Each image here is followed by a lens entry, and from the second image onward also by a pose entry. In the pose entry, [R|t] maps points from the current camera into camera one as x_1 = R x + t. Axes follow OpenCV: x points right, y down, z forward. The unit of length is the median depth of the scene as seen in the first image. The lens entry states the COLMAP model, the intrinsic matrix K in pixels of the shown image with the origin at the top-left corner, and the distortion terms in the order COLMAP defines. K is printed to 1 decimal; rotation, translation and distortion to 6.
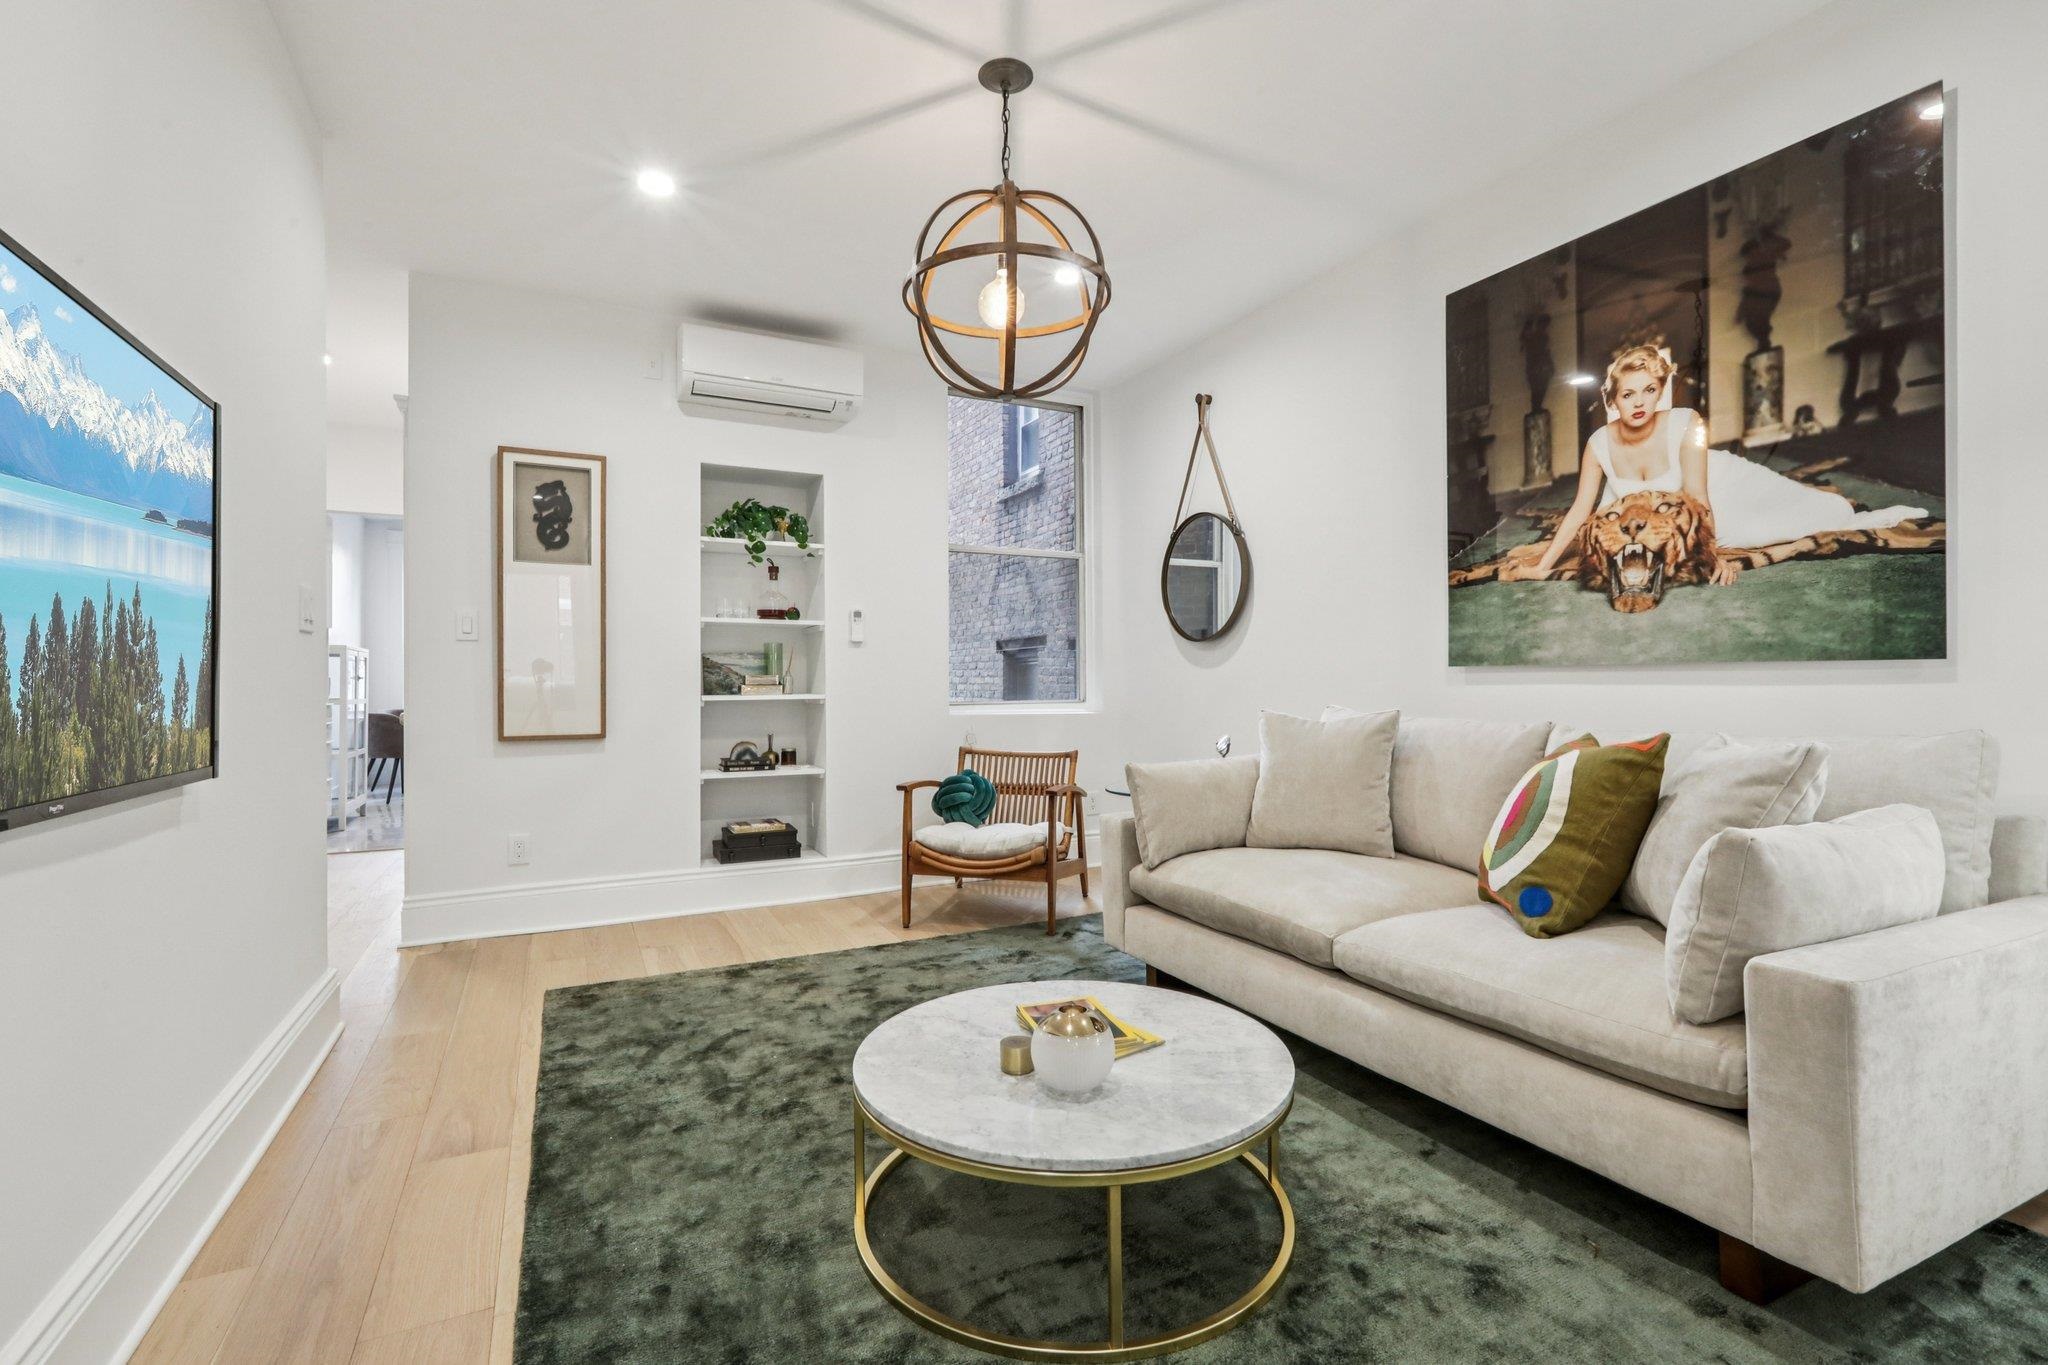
lens RADIAL K [[931.0, 0, 988.3], [0, 931.0, 660.8], [0, 0, 1]] dist [-0.000845, 0.003024]
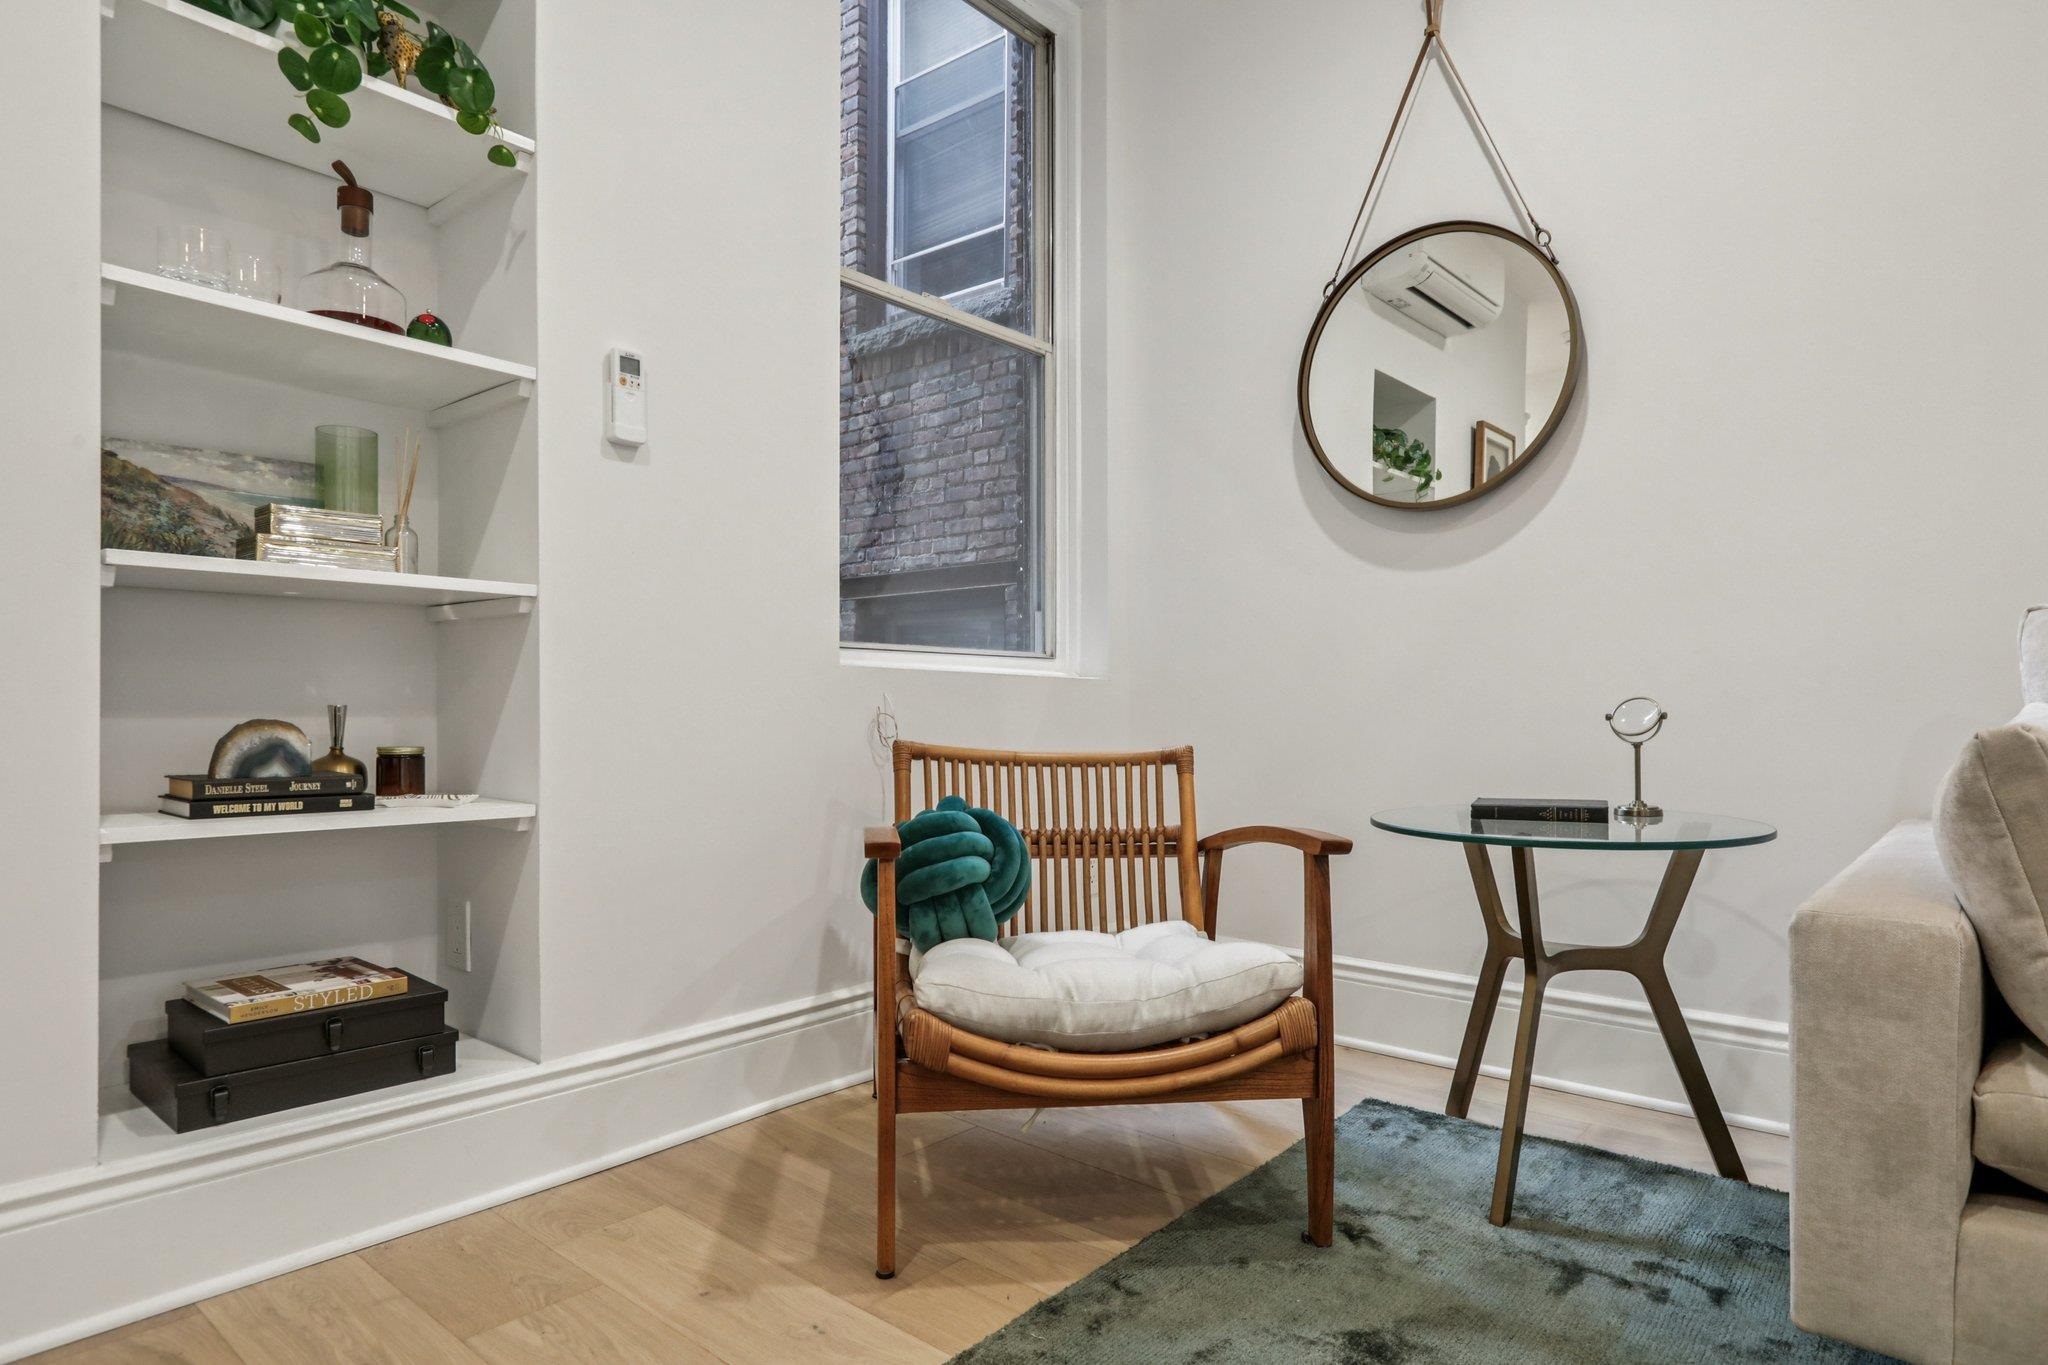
lens RADIAL K [[1195.5, 0, 996.3], [0, 1195.5, 706.4], [0, 0, 1]] dist [0.000431, 0.003482]
pose [[0.919030, 0.010182, 0.394055, -0.222522], [-0.017693, 0.999724, 0.015433, 0.082015], [-0.393789, -0.021155, 0.918957, 0.616271]]
